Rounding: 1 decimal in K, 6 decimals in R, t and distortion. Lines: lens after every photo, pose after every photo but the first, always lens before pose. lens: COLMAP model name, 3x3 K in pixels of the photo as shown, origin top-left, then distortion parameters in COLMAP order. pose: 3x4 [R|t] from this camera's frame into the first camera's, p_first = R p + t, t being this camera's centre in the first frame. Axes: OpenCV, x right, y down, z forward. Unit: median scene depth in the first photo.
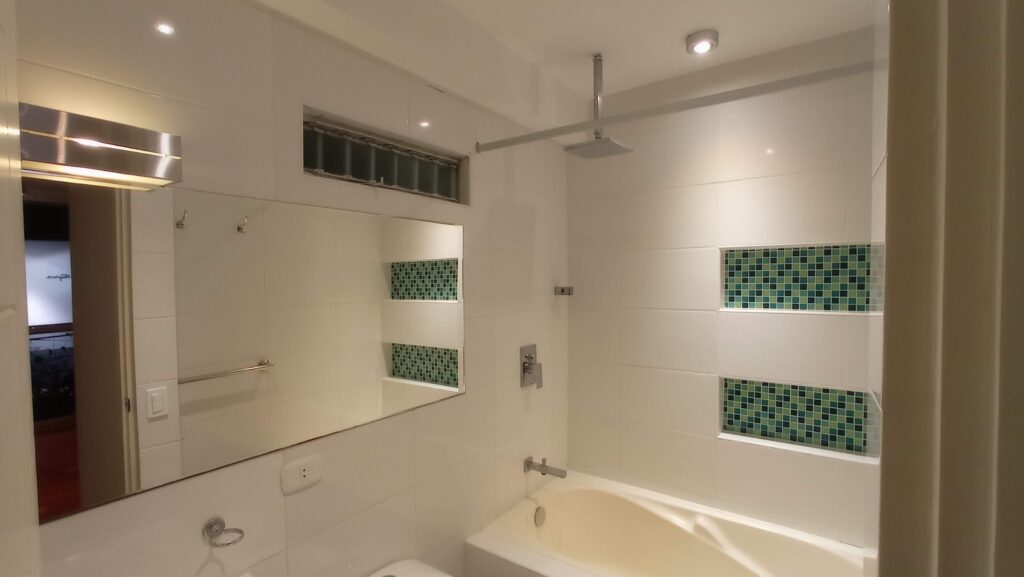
lens RADIAL K [[464.9, 0, 512.7], [0, 464.9, 295.5], [0, 0, 1]] dist [-0.044330, 0.021502]
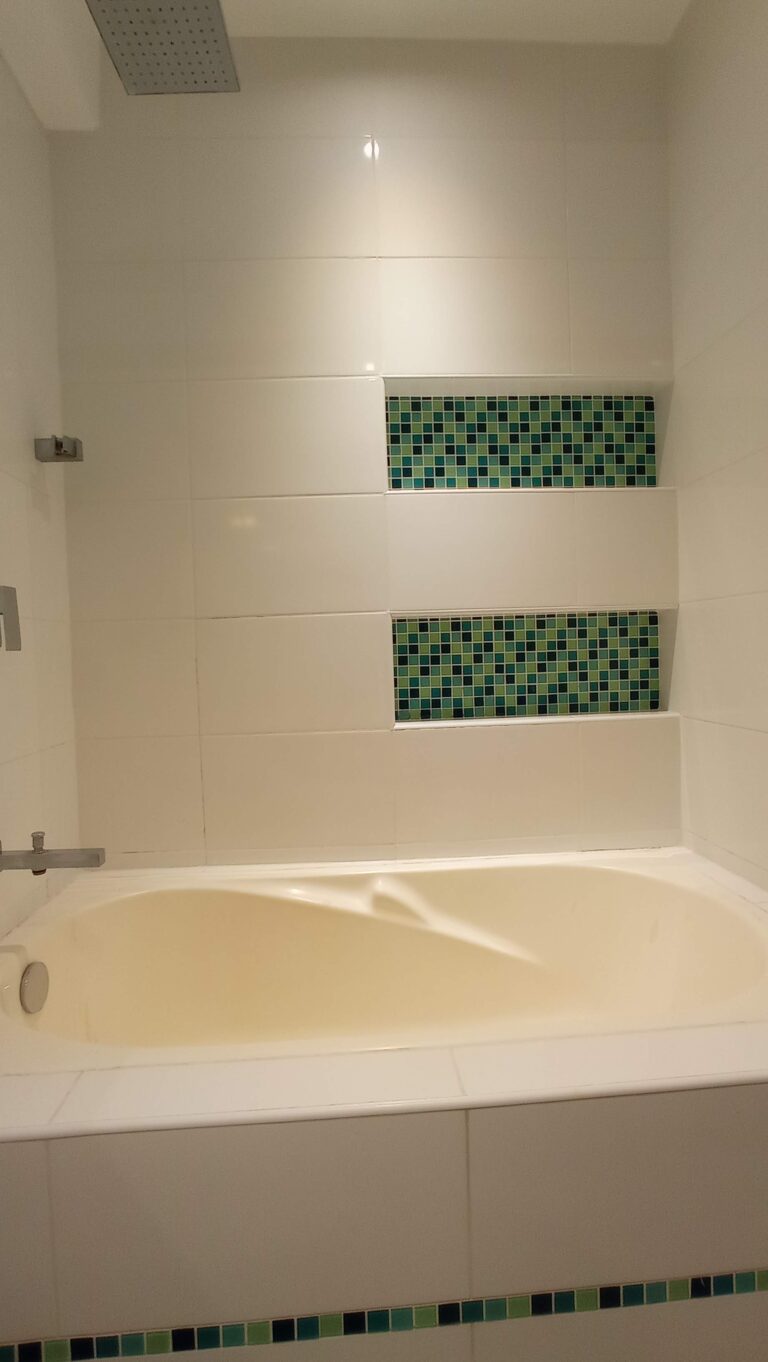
lens RADIAL K [[618.3, 0, 379.8], [0, 618.3, 680.2], [0, 0, 1]] dist [-0.044330, 0.021502]
pose [[0.779713, -0.043559, 0.624620, -0.023444], [0.047373, 0.998822, 0.010520, 0.248765], [-0.624342, 0.021387, 0.780858, 0.446423]]
